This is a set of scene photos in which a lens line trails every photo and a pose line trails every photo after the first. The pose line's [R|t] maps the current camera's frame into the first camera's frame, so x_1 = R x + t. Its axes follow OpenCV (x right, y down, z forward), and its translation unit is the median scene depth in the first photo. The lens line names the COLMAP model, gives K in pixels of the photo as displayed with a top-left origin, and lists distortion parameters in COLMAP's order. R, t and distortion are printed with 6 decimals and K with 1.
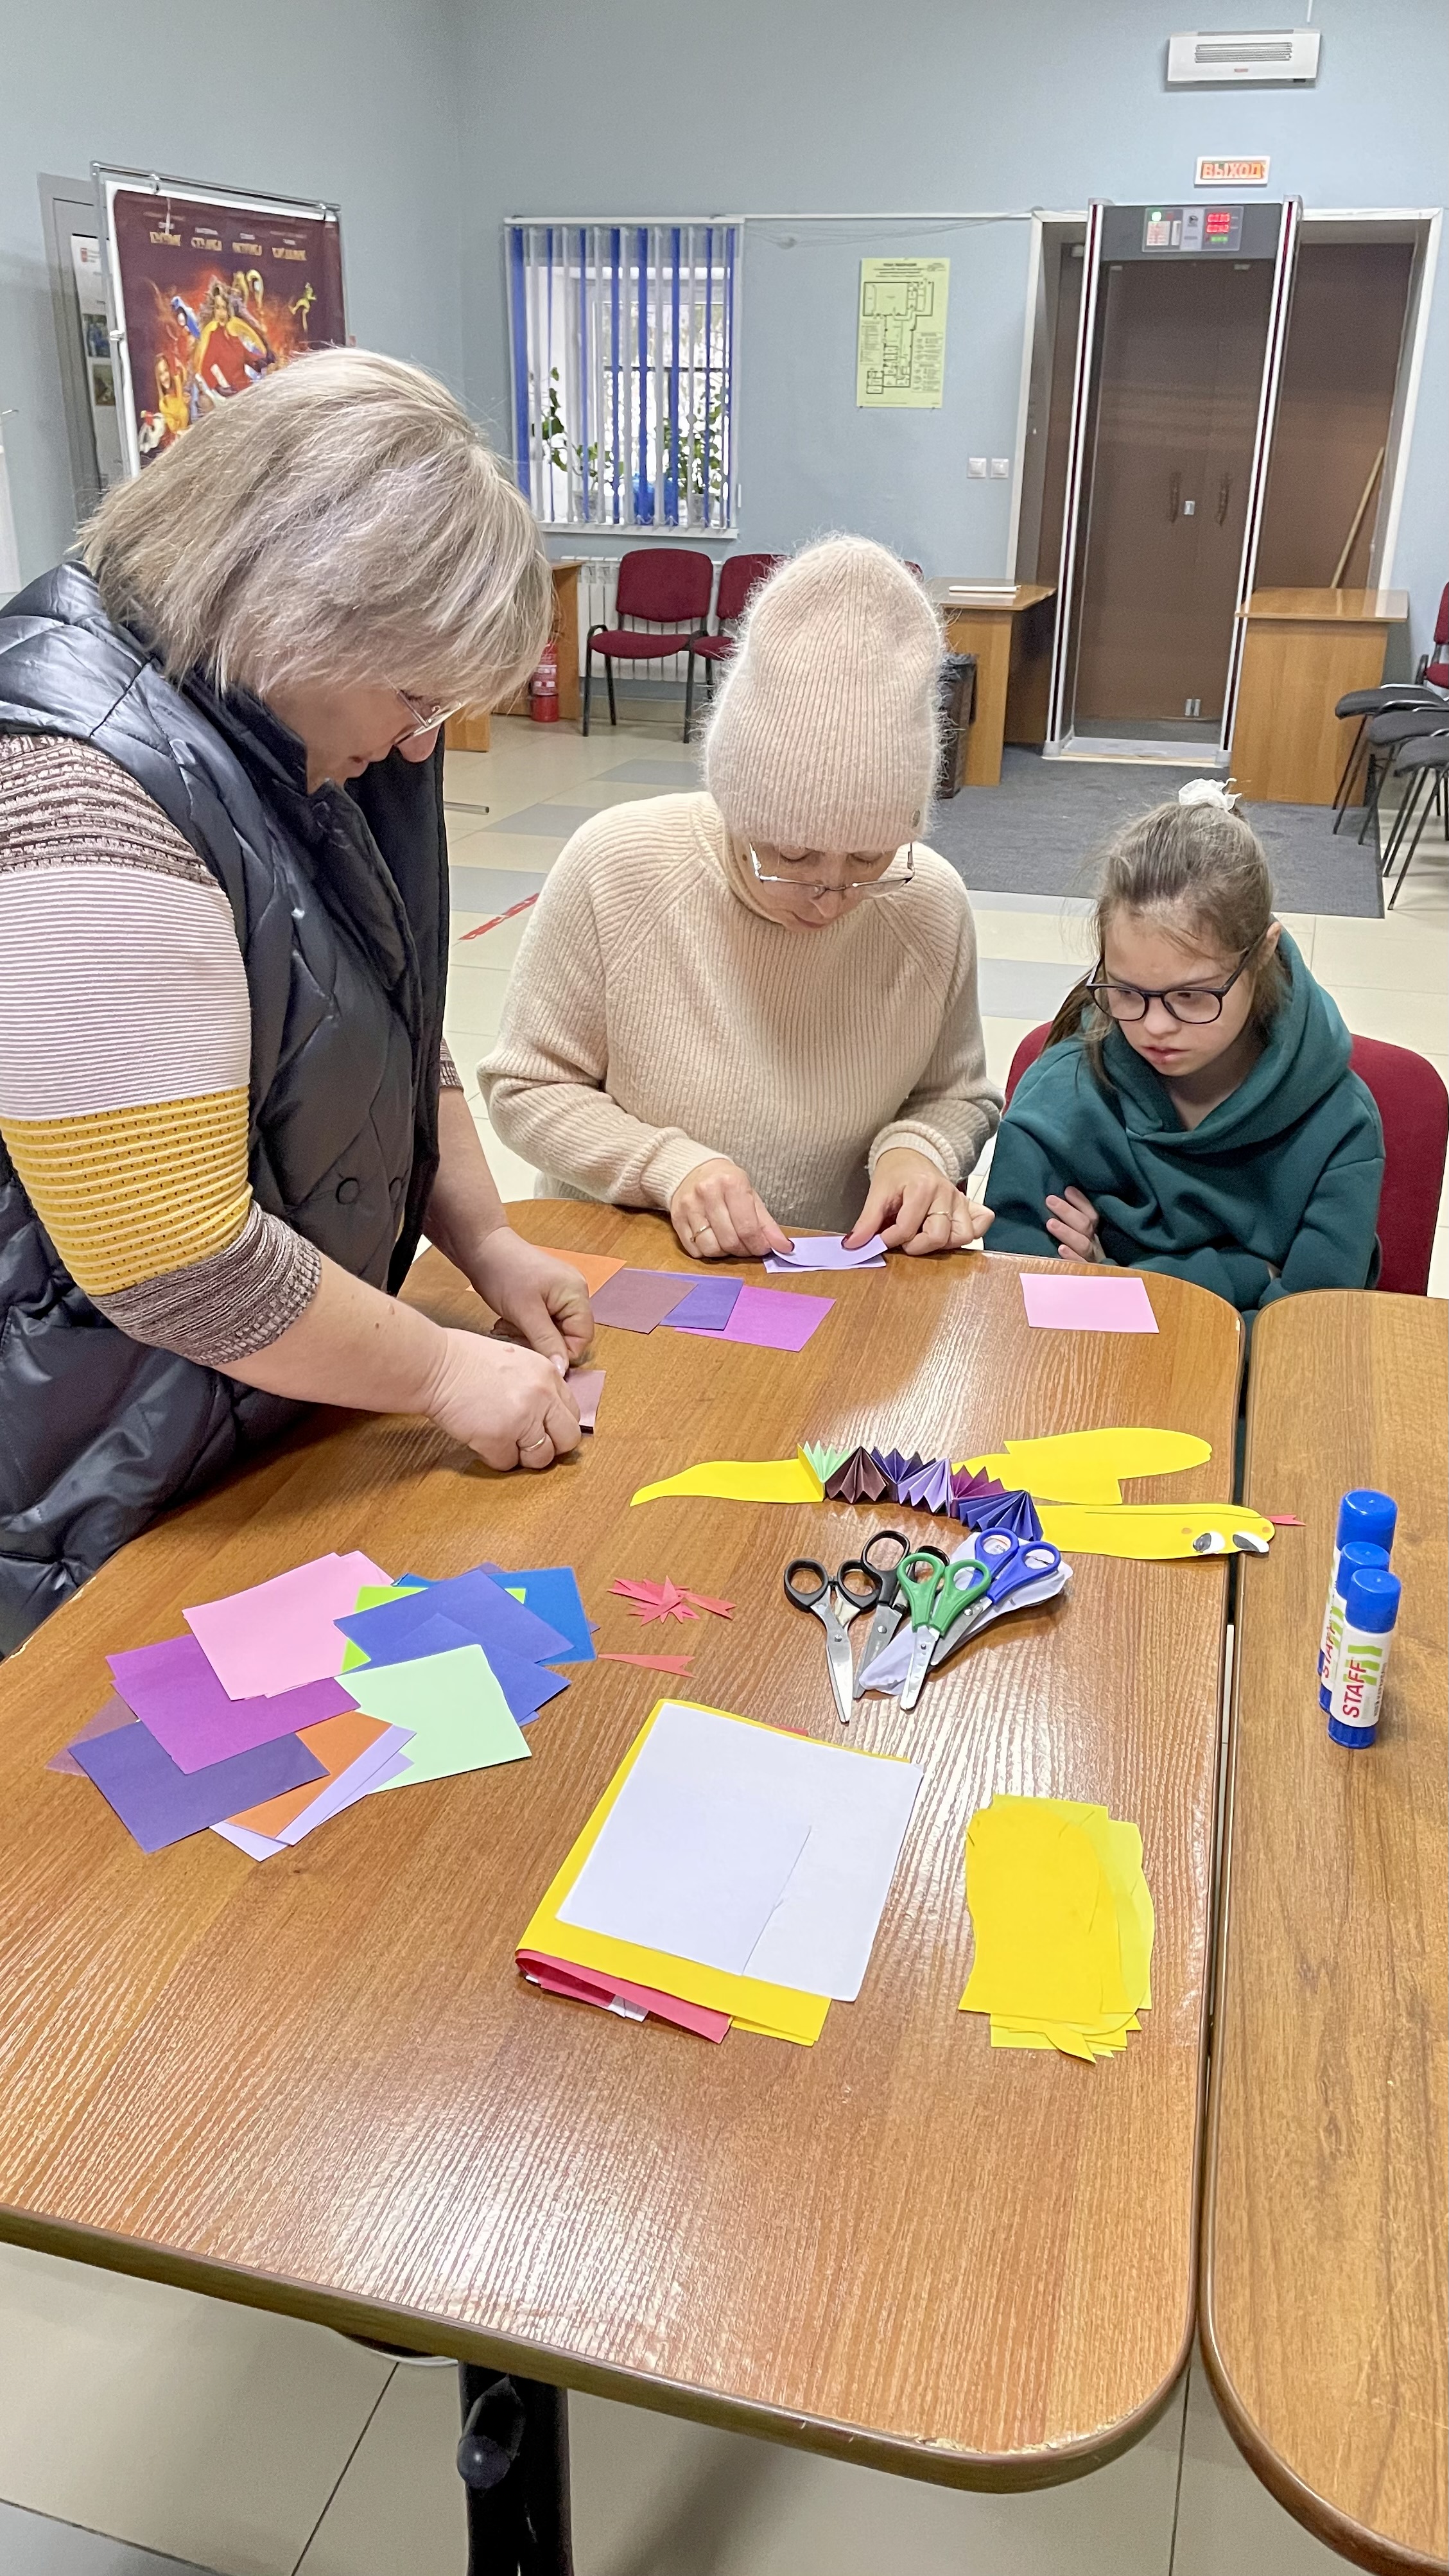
lens RADIAL K [[1967.6, 0, 721.3], [0, 1967.6, 1289.2], [0, 0, 1]] dist [-0.000320, -0.006553]
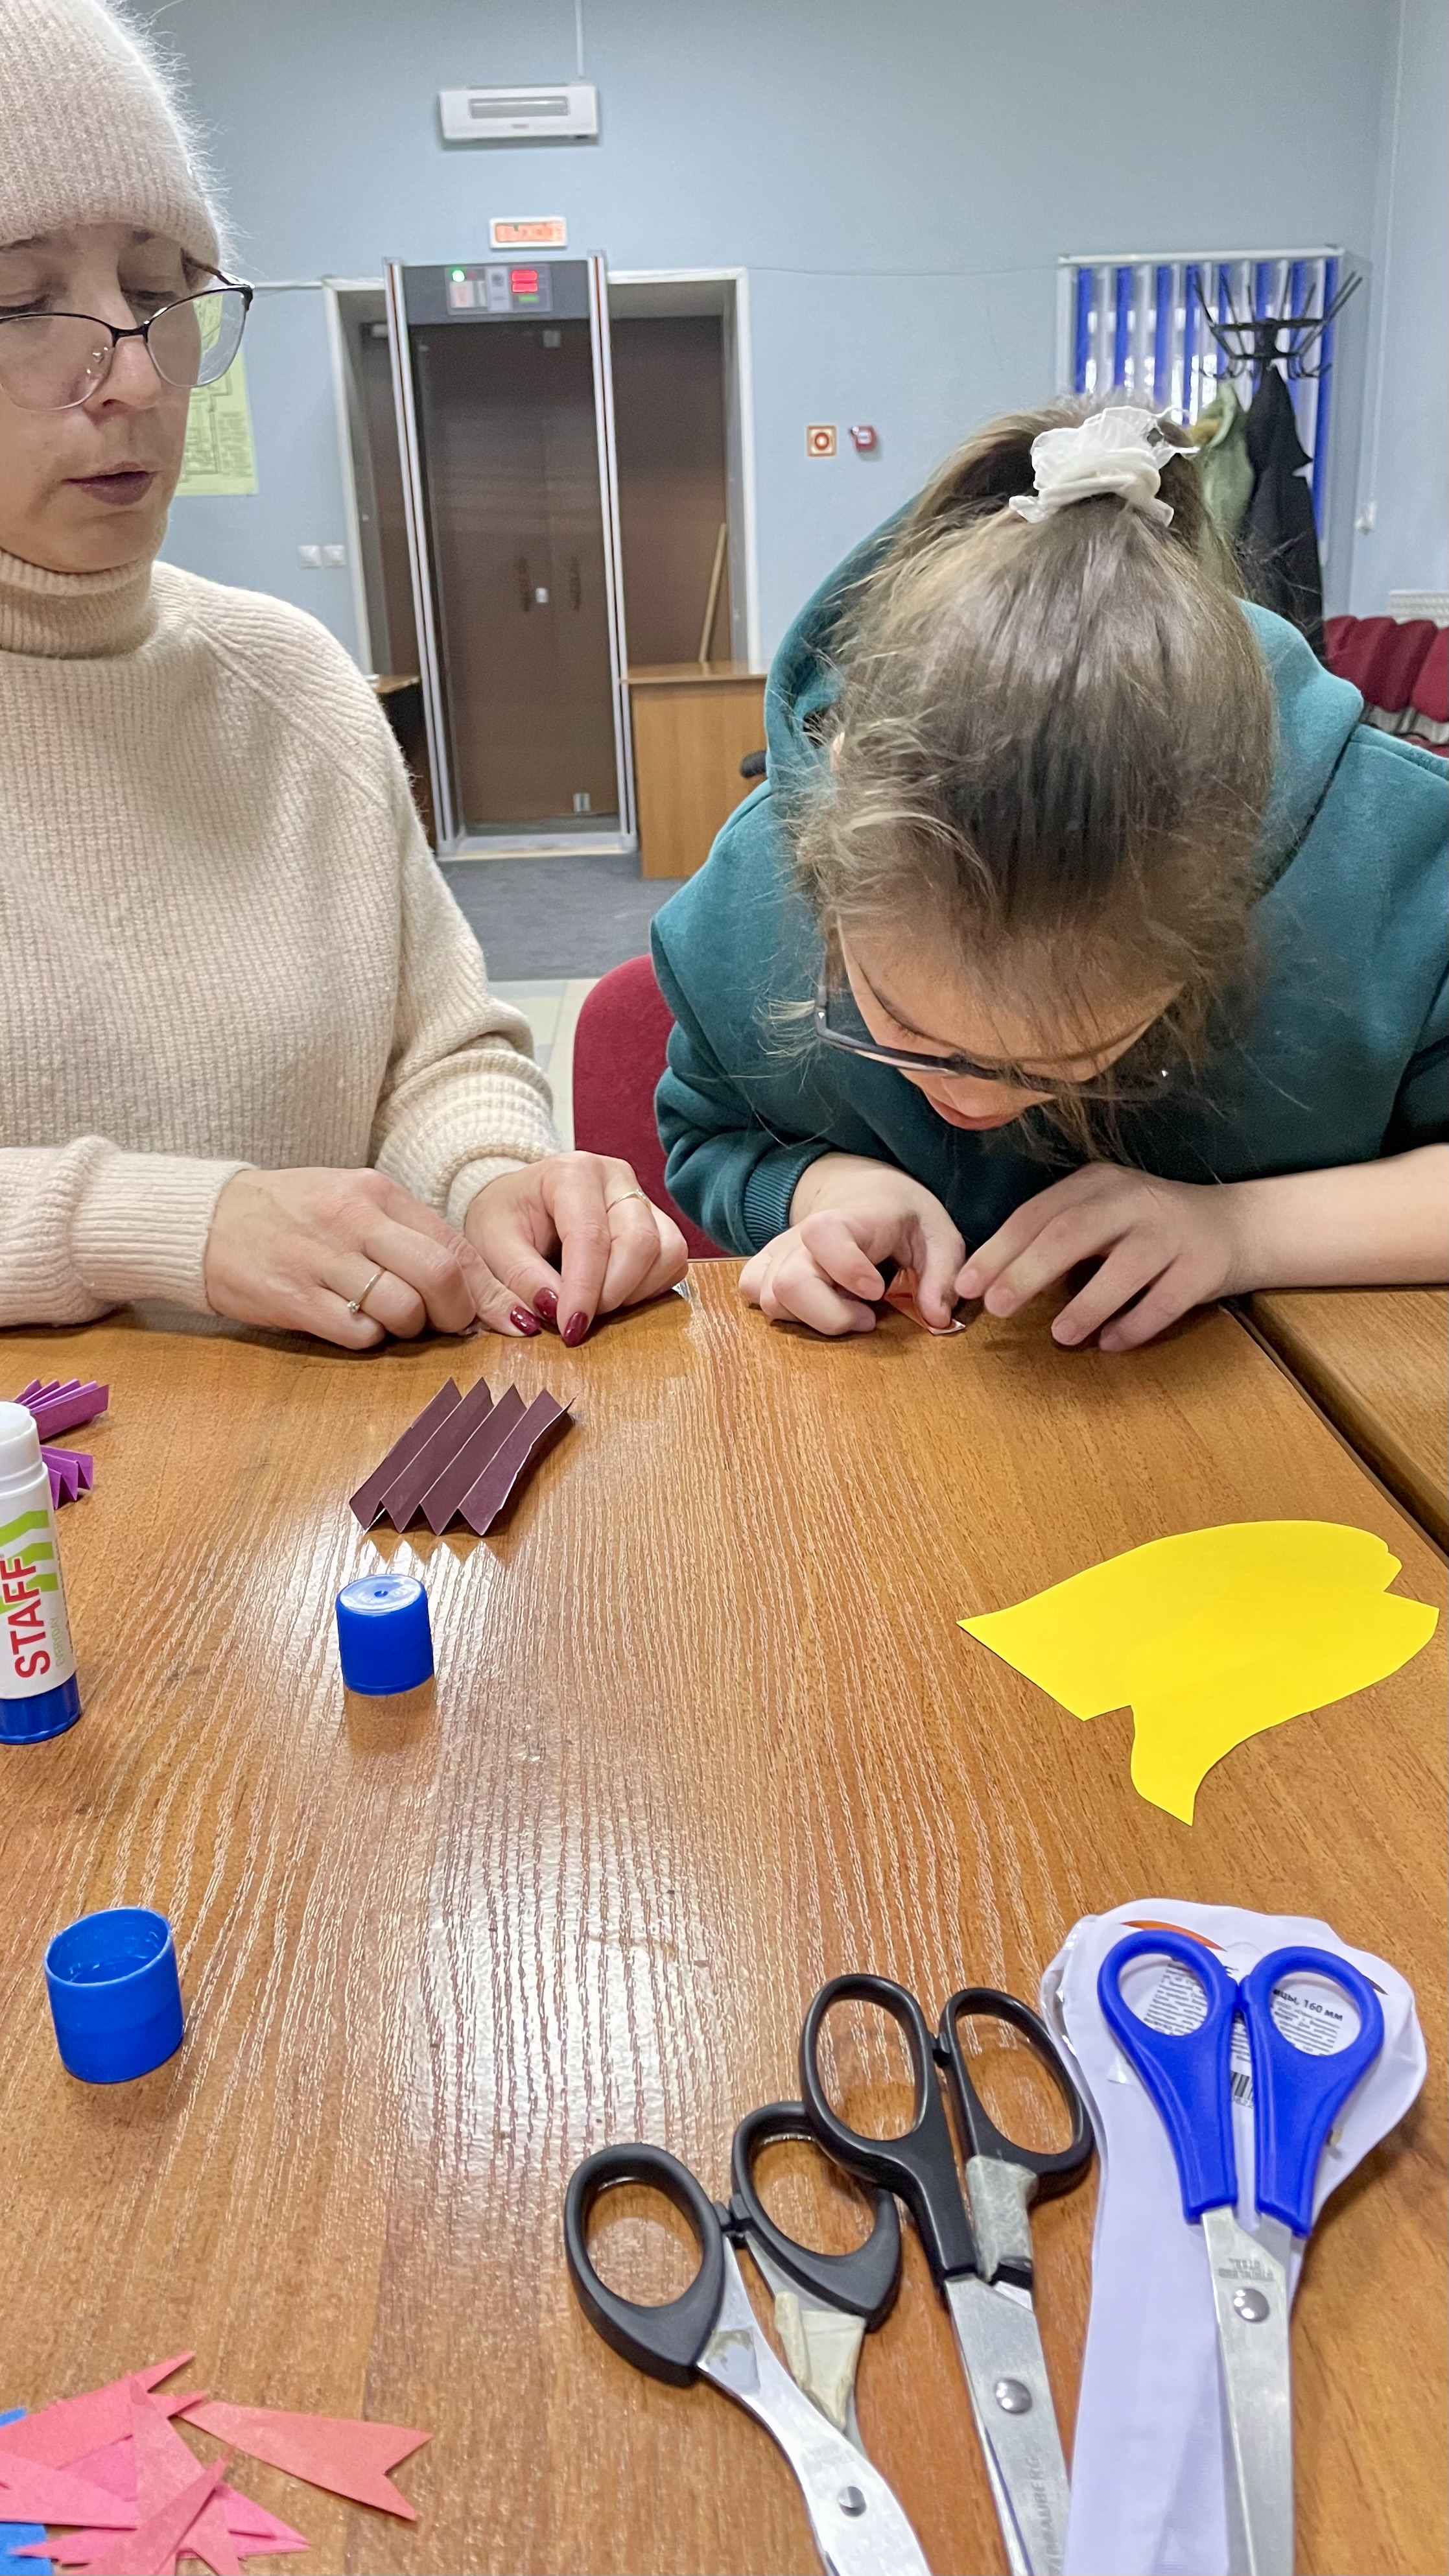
lens RADIAL K [[1967.6, 0, 717.3], [0, 1967.6, 1289.8], [0, 0, 1]] dist [-0.000320, -0.006553]
pose [[0.946200, -0.159784, 0.281381, -0.000784], [0.184925, 0.980600, -0.065009, 0.006515], [-0.265535, 0.113546, 0.957392, 0.130621]]
